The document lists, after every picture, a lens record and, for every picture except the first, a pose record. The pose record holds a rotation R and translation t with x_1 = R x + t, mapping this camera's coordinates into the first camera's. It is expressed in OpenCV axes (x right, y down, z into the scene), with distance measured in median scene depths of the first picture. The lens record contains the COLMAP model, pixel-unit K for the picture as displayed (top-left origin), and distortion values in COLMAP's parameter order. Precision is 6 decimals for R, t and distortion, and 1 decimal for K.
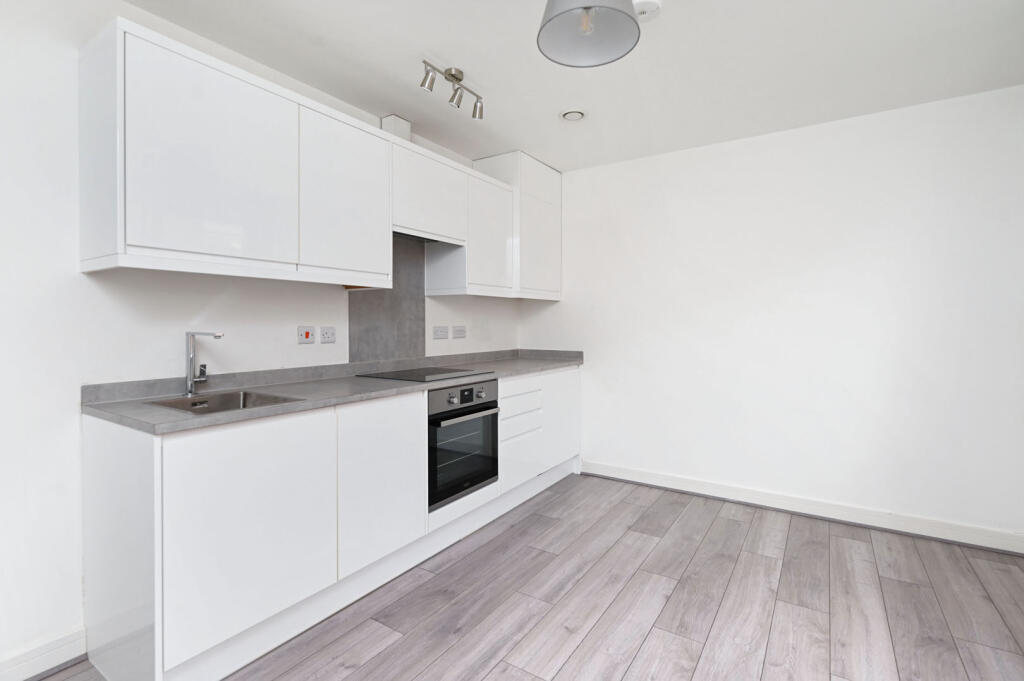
lens RADIAL K [[482.8, 0, 510.5], [0, 482.8, 328.0], [0, 0, 1]] dist [0.000687, 0.000420]
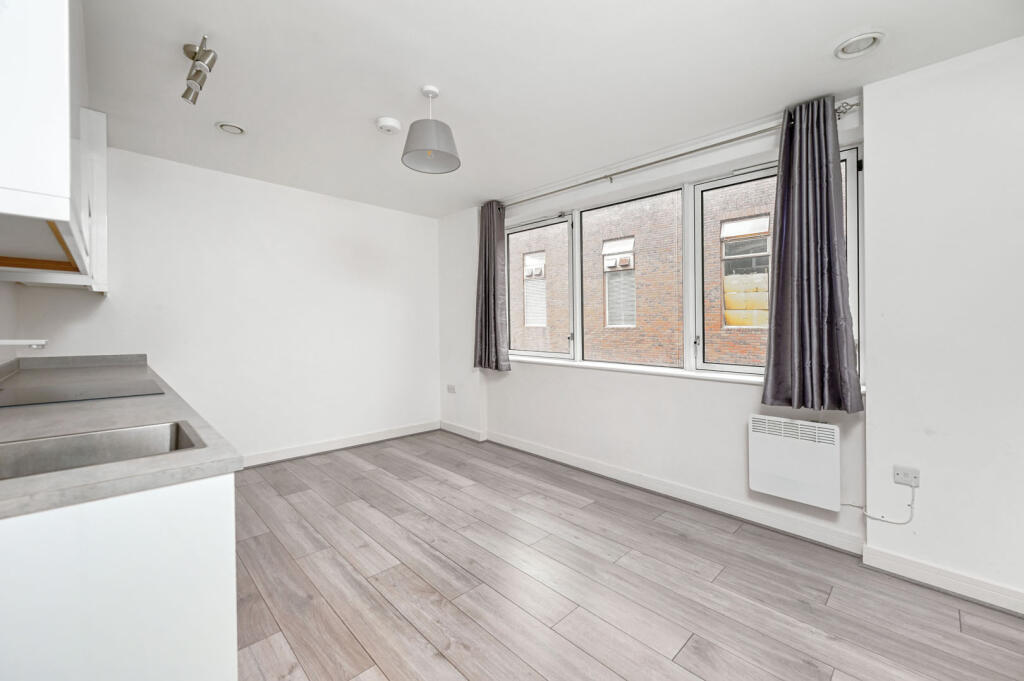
lens RADIAL K [[411.4, 0, 509.8], [0, 411.4, 325.9], [0, 0, 1]] dist [-0.001955, -0.000208]
pose [[0.210512, 0.004799, 0.977579, -0.829758], [0.000799, 0.999987, -0.005081, -0.002489], [-0.977591, 0.001851, 0.210506, 0.296005]]
